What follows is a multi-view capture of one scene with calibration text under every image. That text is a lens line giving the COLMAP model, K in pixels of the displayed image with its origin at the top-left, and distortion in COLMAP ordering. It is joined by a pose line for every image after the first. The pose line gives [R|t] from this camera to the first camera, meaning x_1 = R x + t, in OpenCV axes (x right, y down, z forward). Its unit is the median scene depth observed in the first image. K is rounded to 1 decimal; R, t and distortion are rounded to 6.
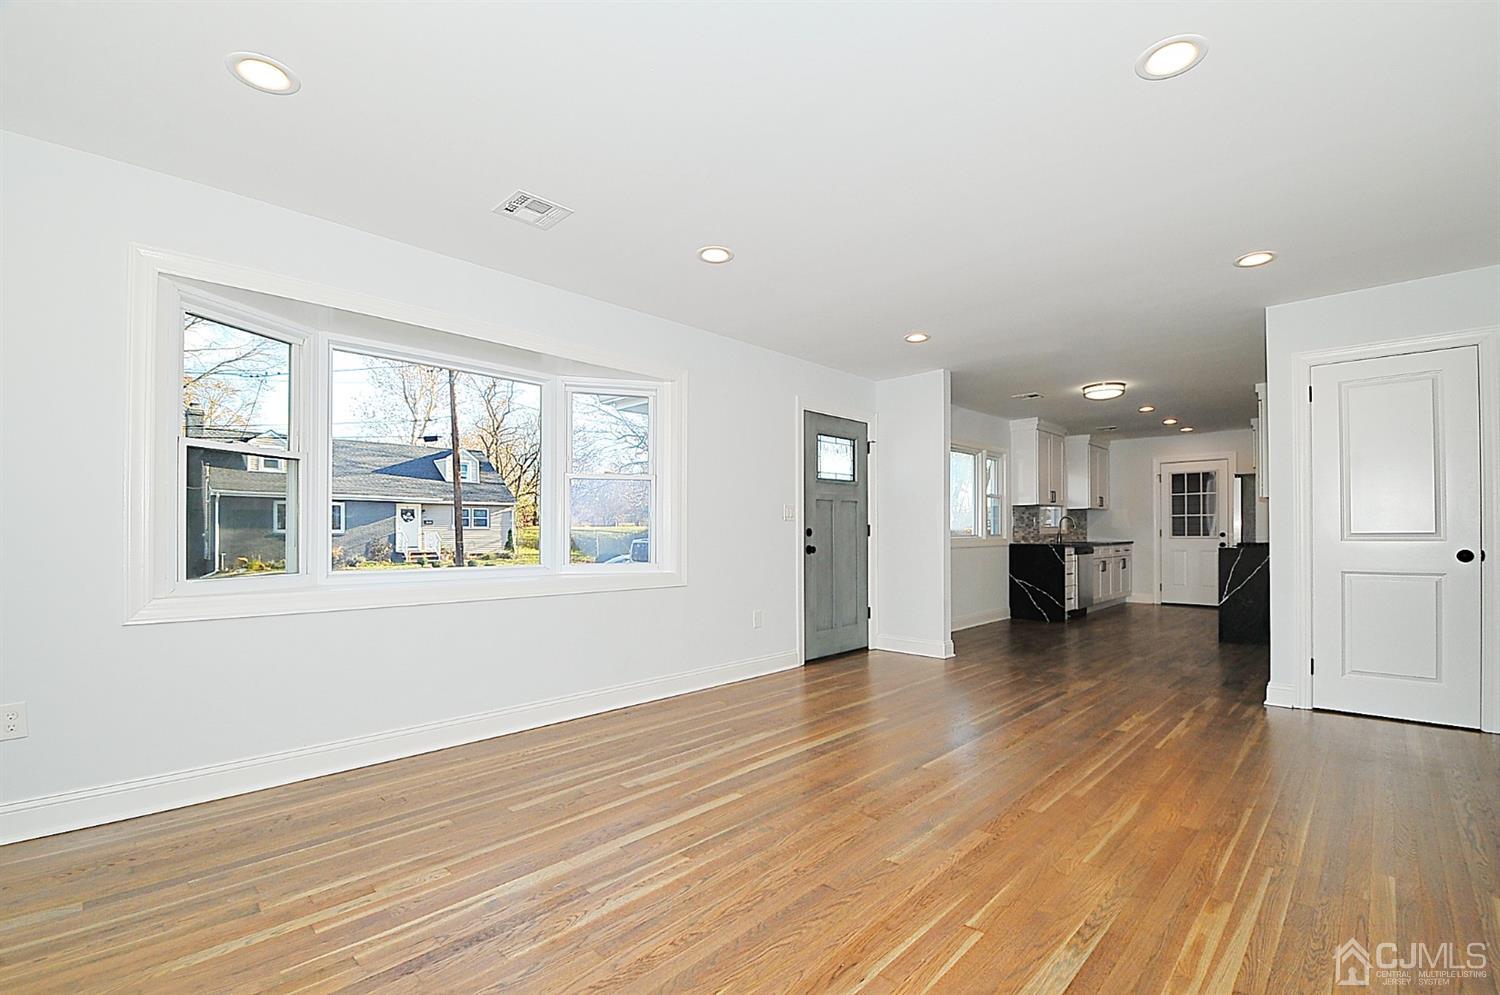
lens RADIAL K [[652.9, 0, 762.0], [0, 652.9, 527.0], [0, 0, 1]] dist [0.013105, -0.024415]
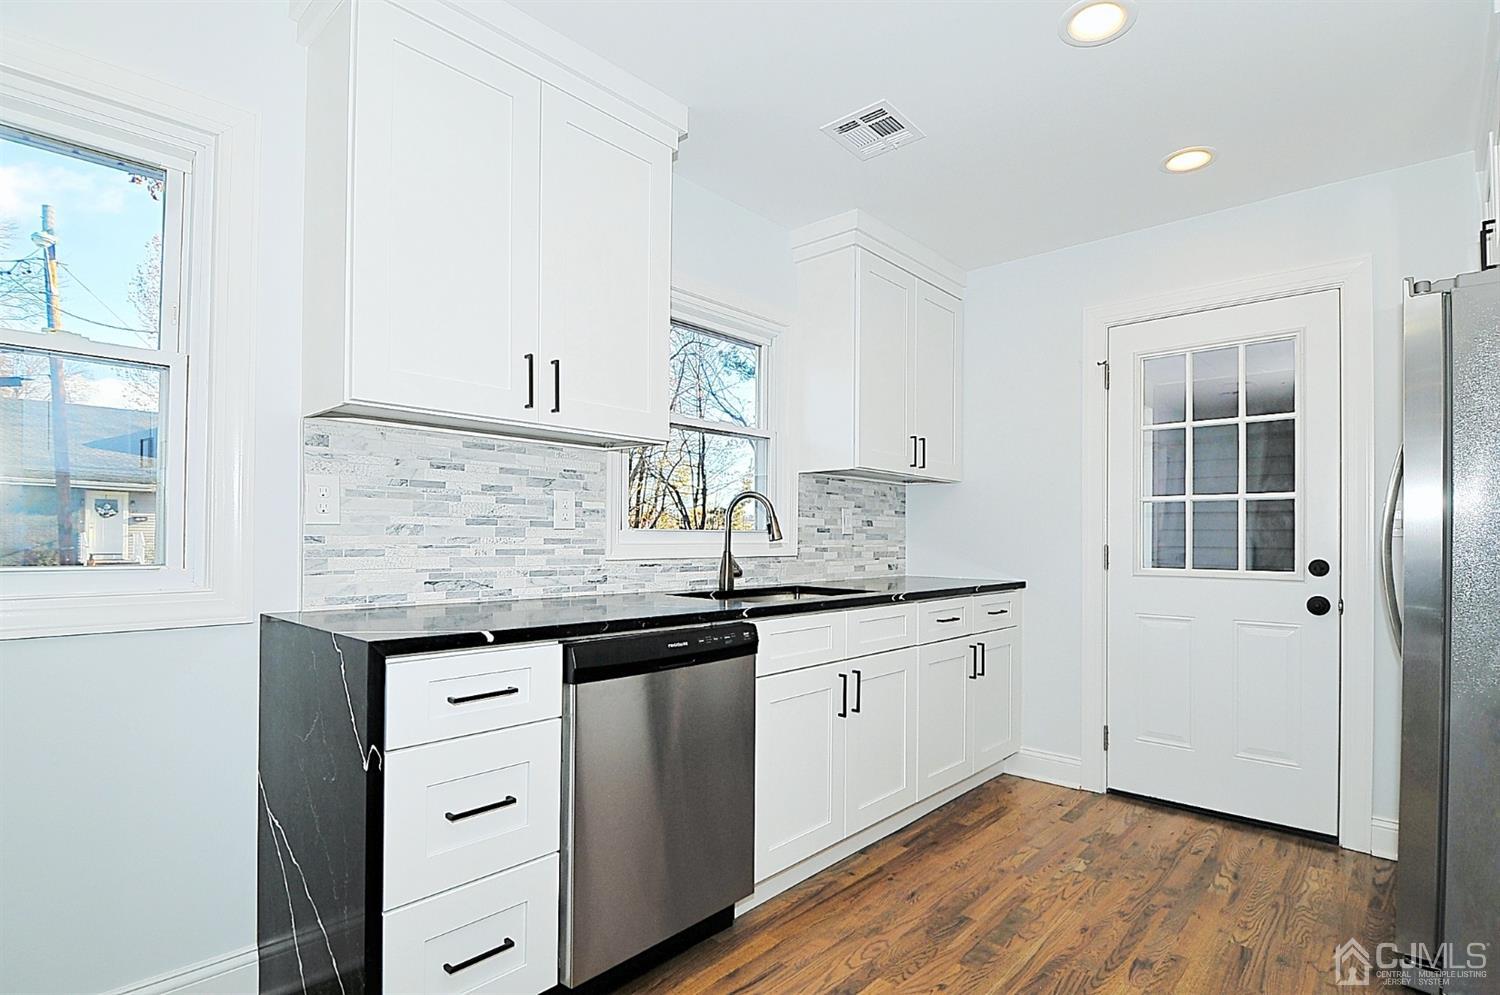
lens RADIAL K [[741.2, 0, 761.5], [0, 741.2, 531.7], [0, 0, 1]] dist [0.018365, -0.027710]
pose [[0.999532, 0.011785, 0.028246, 0.787472], [-0.011748, 0.999930, -0.001471, -0.000155], [-0.028261, 0.001139, 0.999600, 1.182999]]
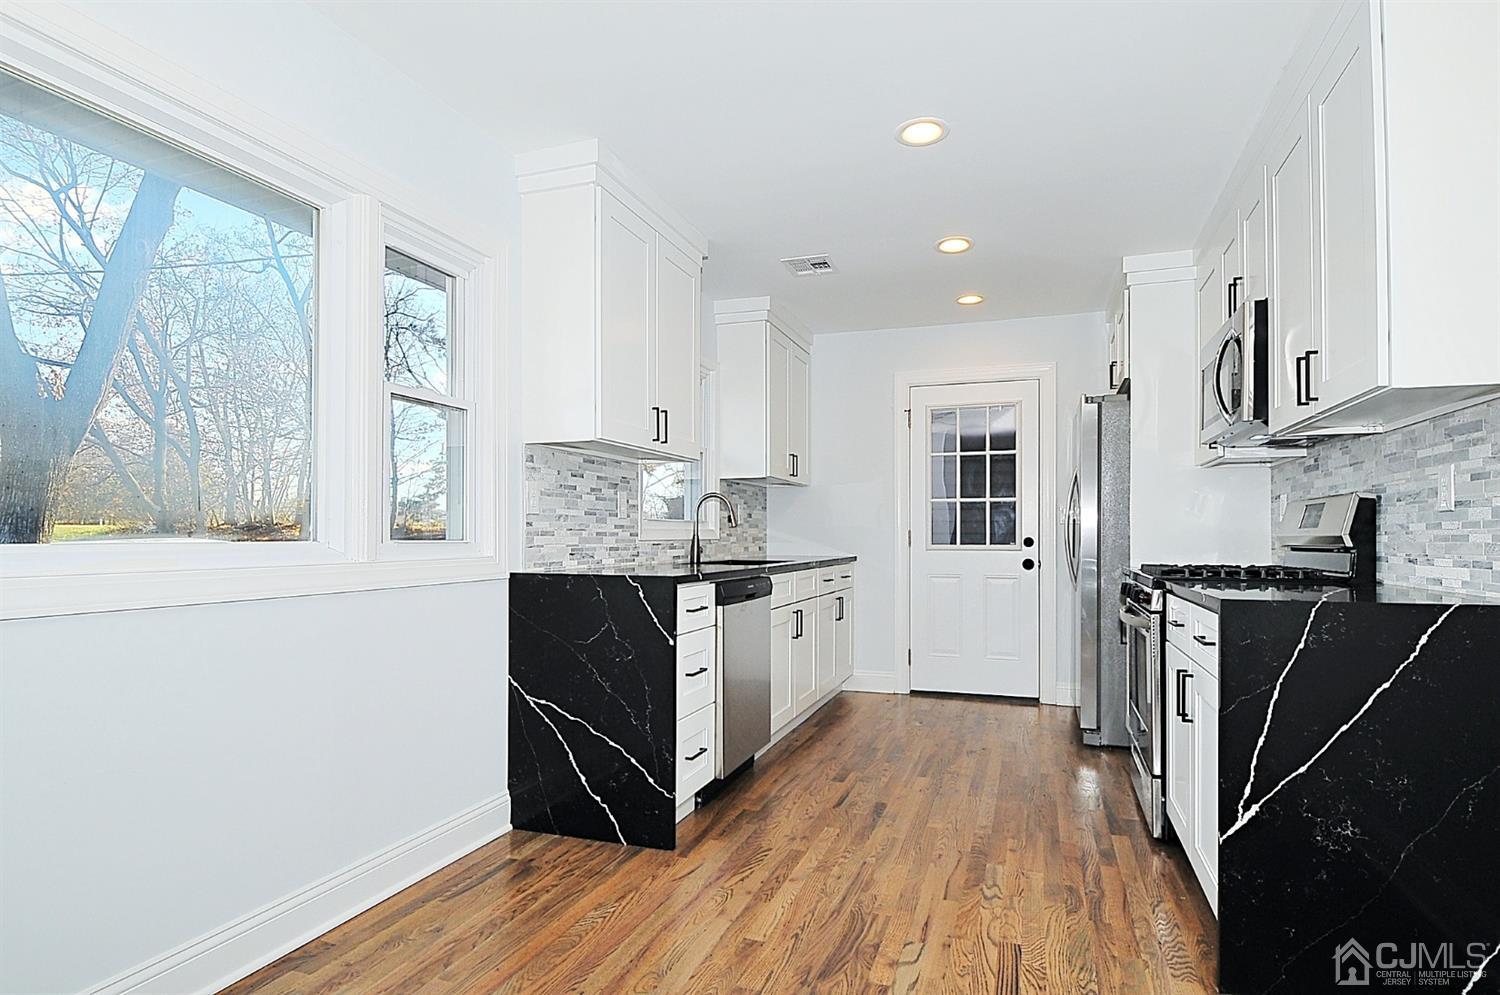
lens RADIAL K [[798.1, 0, 763.1], [0, 798.1, 534.2], [0, 0, 1]] dist [0.016345, -0.027863]
pose [[0.908256, 0.004941, 0.418385, 0.504085], [-0.006972, 0.999970, 0.003325, 0.009441], [-0.418356, -0.005937, 0.908264, 0.955884]]
